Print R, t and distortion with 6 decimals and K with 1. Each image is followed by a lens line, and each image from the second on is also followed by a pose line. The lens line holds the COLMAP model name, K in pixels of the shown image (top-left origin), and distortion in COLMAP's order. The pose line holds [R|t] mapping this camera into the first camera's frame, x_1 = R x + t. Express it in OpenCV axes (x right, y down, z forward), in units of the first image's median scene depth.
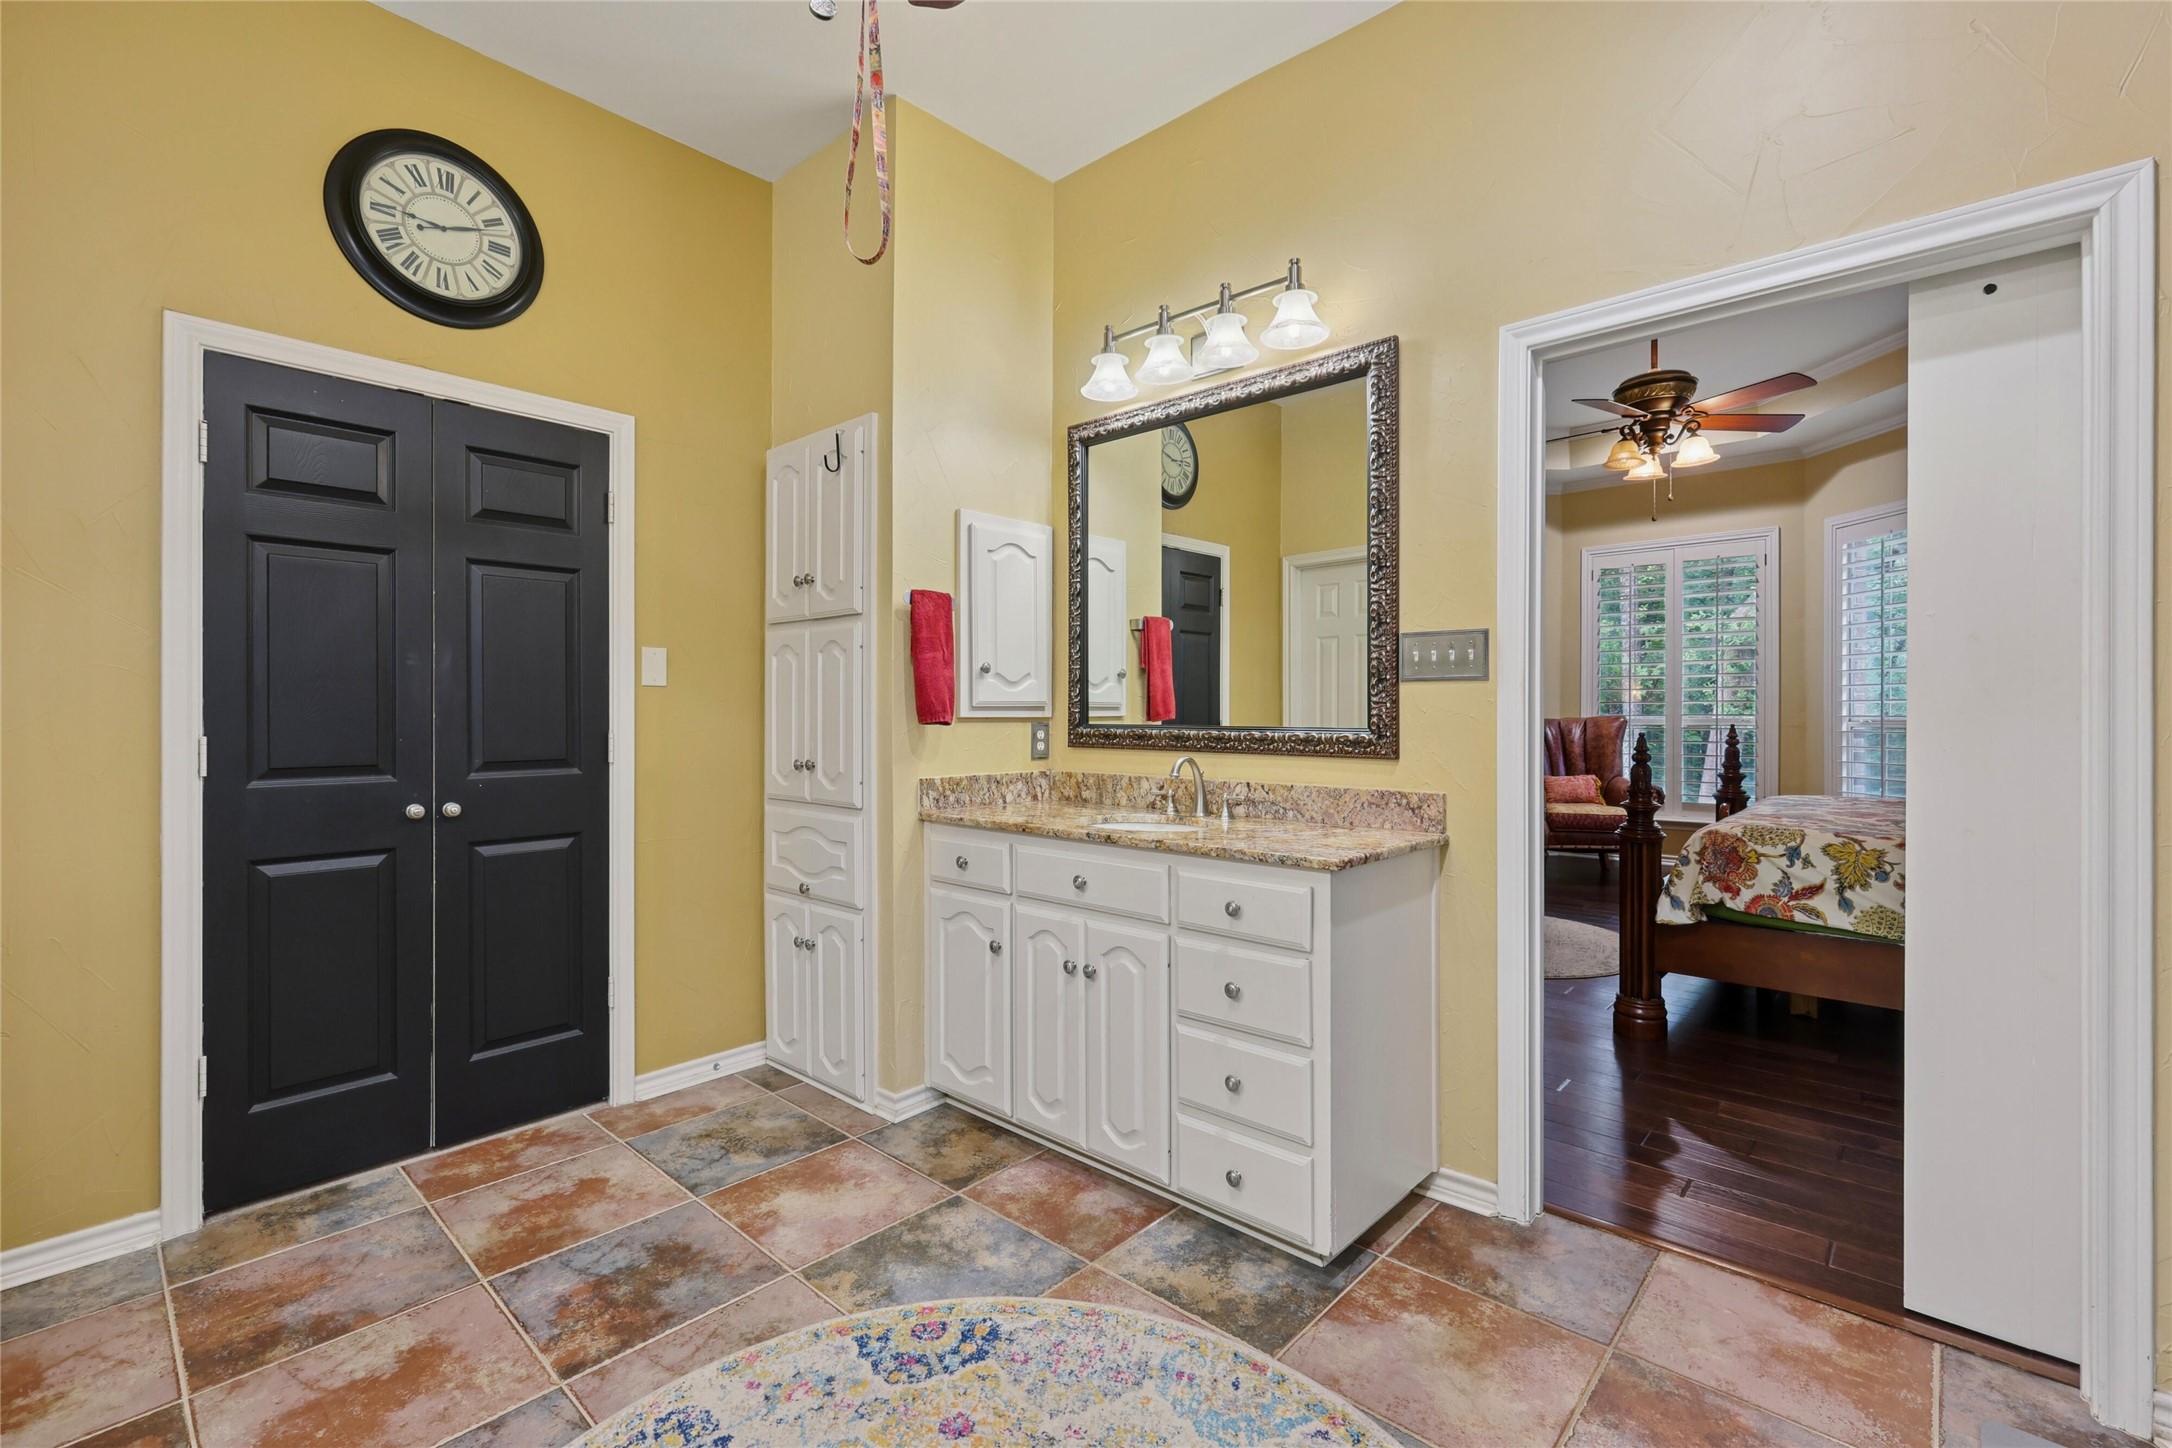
lens RADIAL K [[952.2, 0, 1080.3], [0, 952.2, 712.2], [0, 0, 1]] dist [-0.001930, -0.000044]
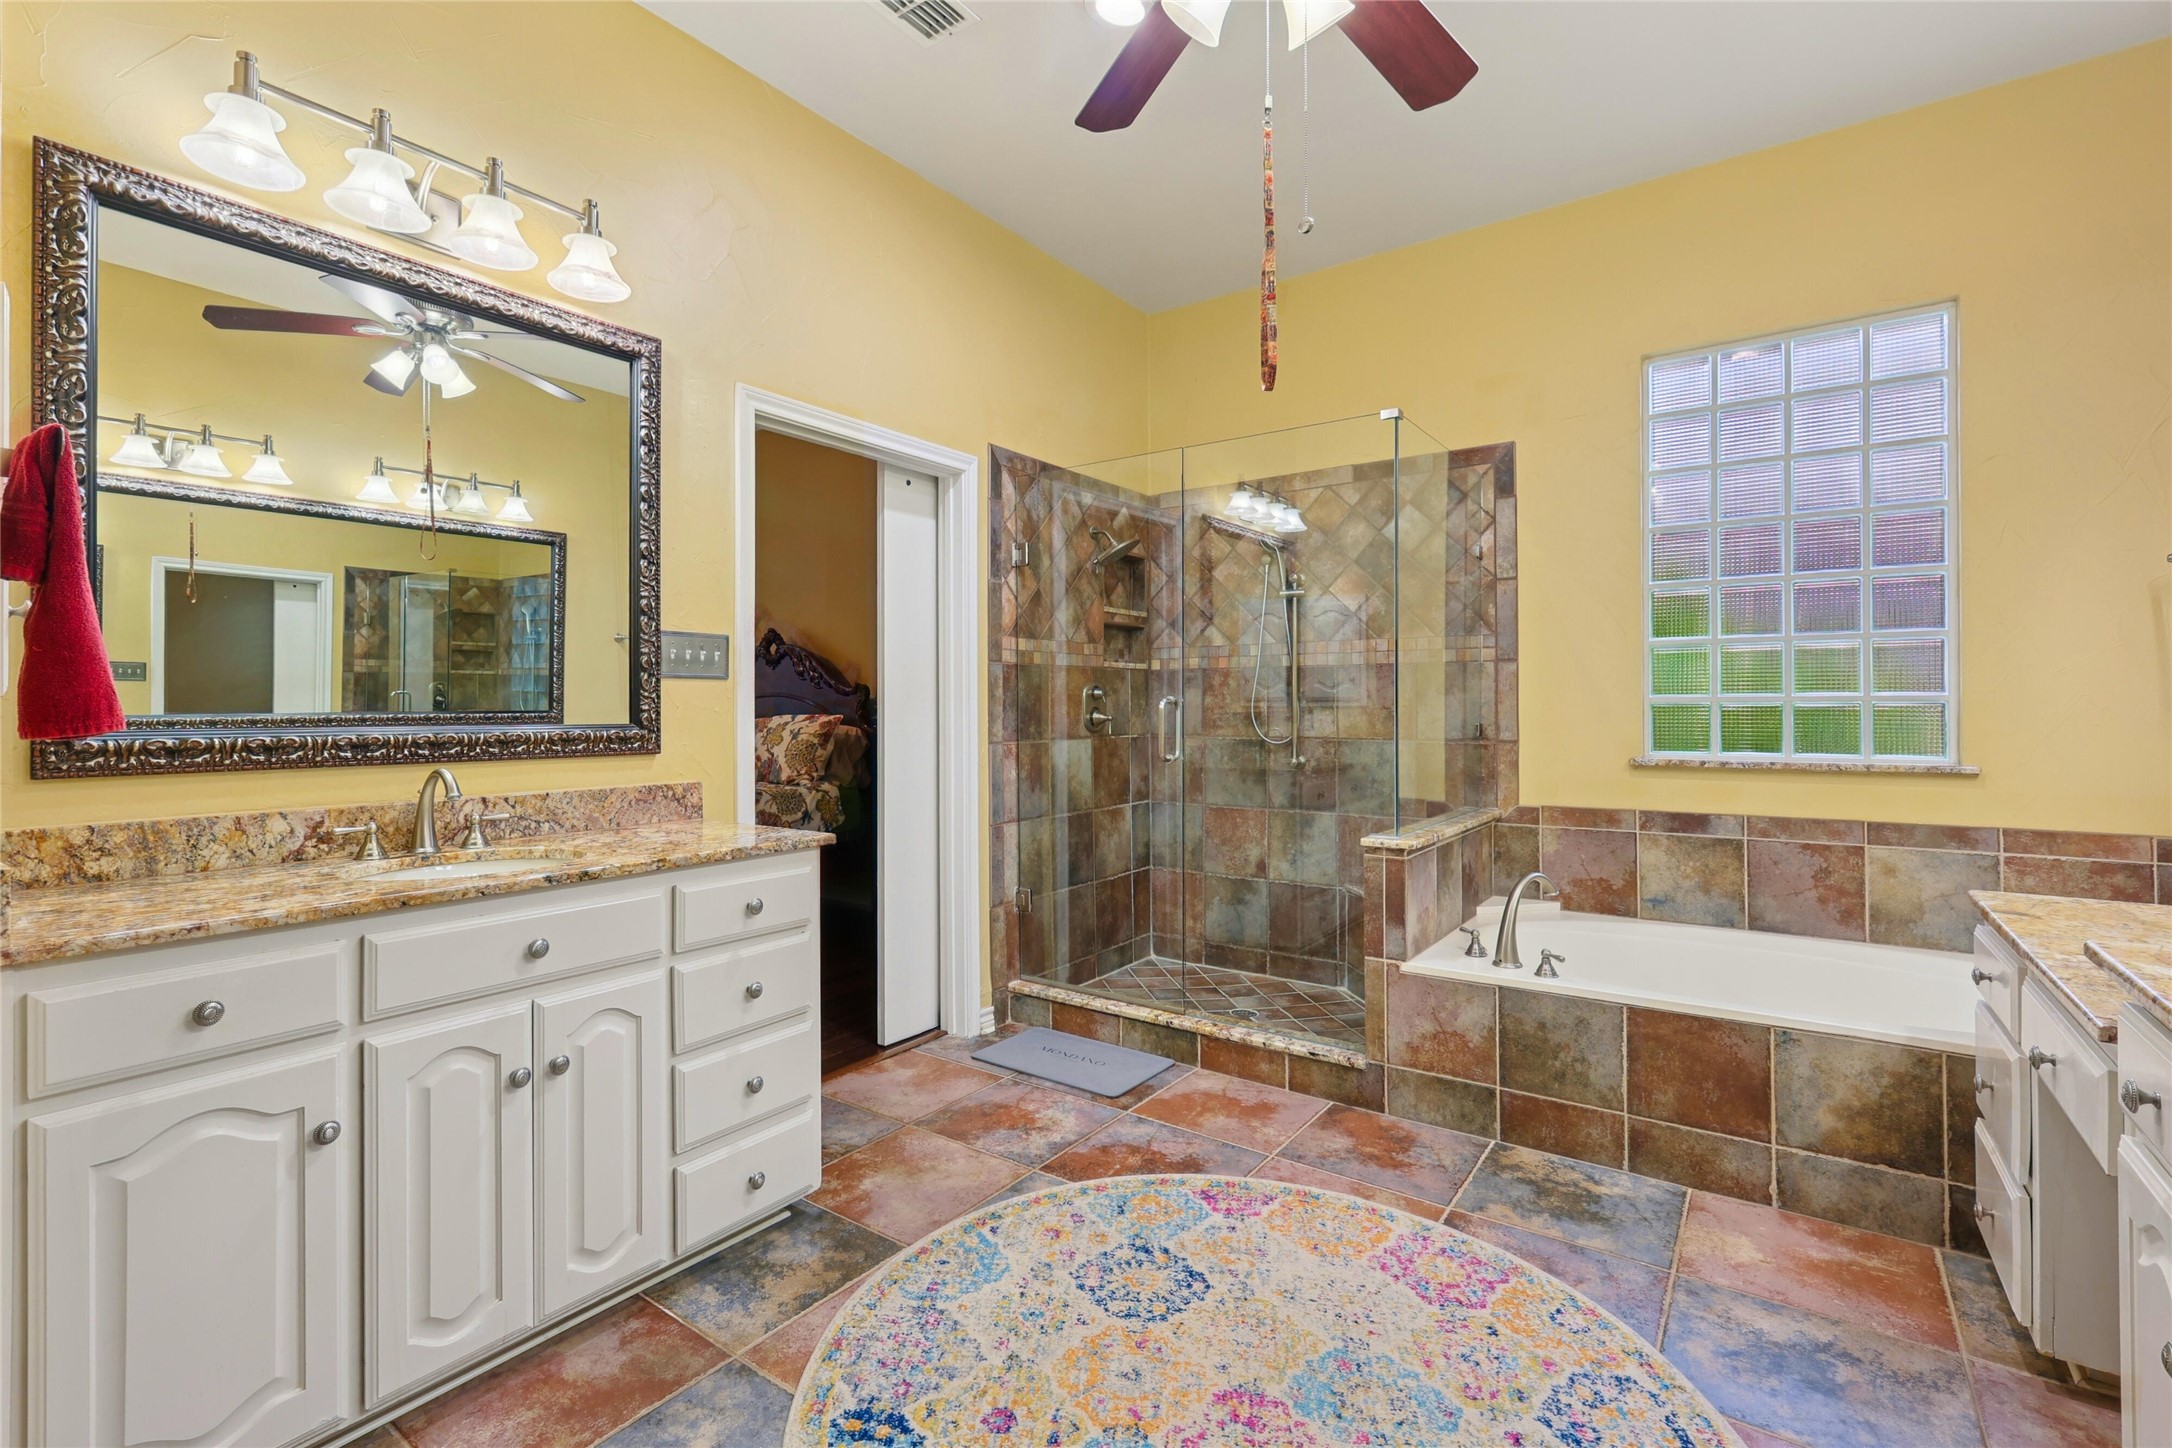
lens RADIAL K [[975.4, 0, 1078.4], [0, 975.4, 697.6], [0, 0, 1]] dist [-0.002022, -0.000152]
pose [[-0.123065, 0.007734, 0.992368, -0.782768], [0.002502, 0.999969, -0.007483, -0.001511], [-0.992395, 0.001562, -0.123081, 0.701897]]
